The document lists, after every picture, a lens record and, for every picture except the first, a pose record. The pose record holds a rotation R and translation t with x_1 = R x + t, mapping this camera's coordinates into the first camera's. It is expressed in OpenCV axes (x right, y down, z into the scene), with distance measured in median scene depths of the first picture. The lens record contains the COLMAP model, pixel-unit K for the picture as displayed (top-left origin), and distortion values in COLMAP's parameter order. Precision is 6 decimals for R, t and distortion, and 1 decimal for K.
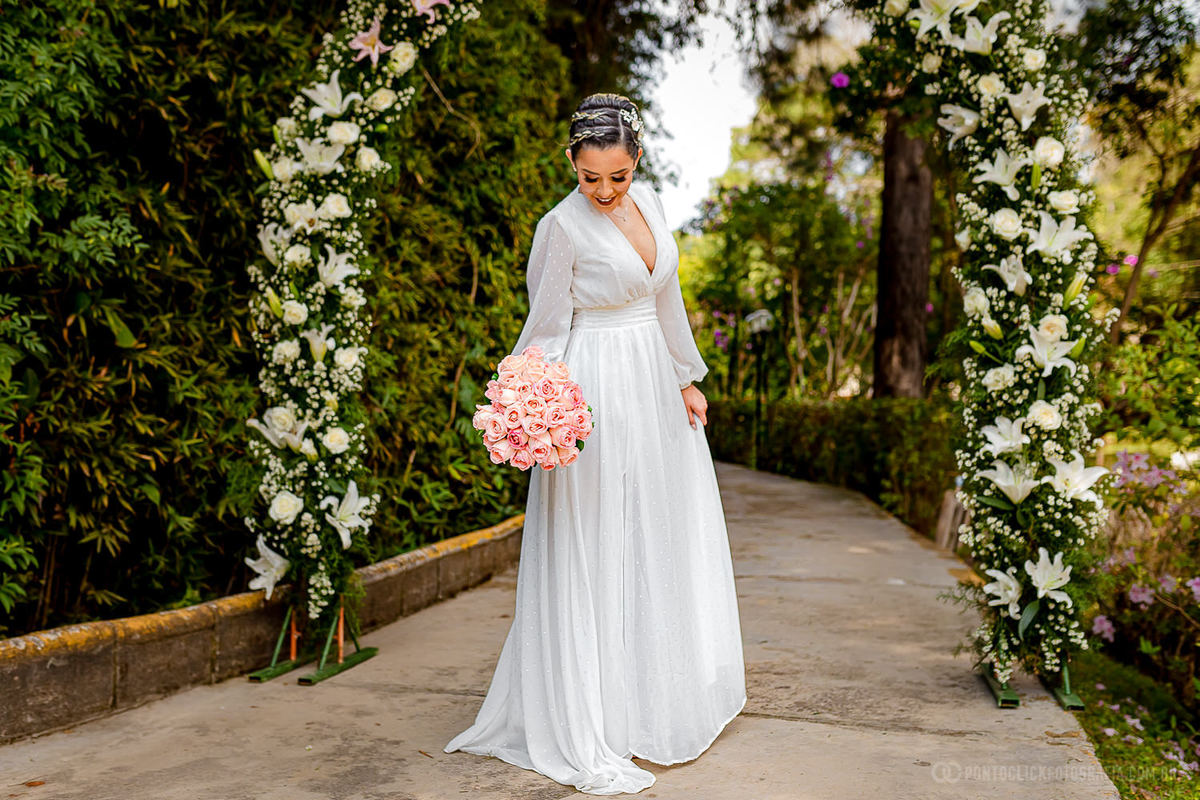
lens RADIAL K [[1238.2, 0, 597.4], [0, 1238.2, 393.2], [0, 0, 1]] dist [0.054534, 0.000000]
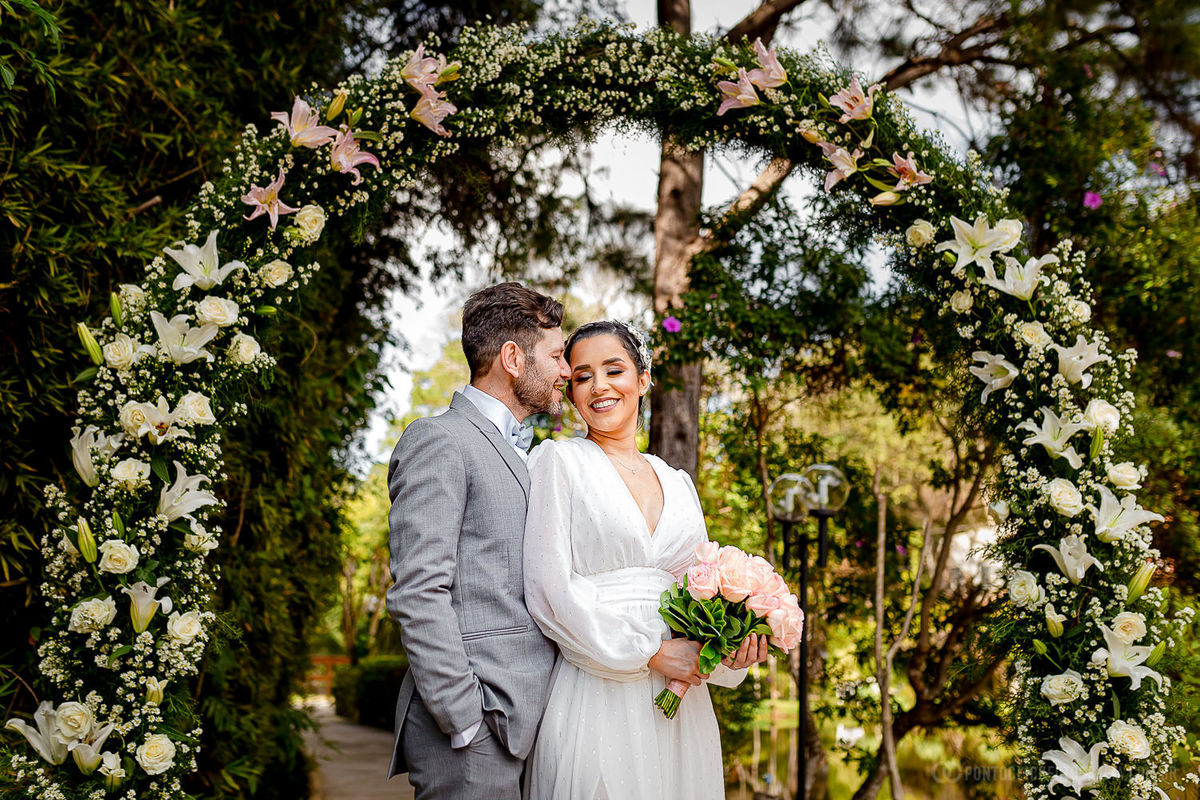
lens RADIAL K [[1238.2, 0, 569.5], [0, 1238.2, 348.6], [0, 0, 1]] dist [0.054534, 0.000000]
pose [[0.957793, 0.096430, 0.270803, -0.201605], [-0.031254, 0.971405, -0.235363, -0.022150], [-0.285755, 0.216966, 0.933418, 0.262627]]
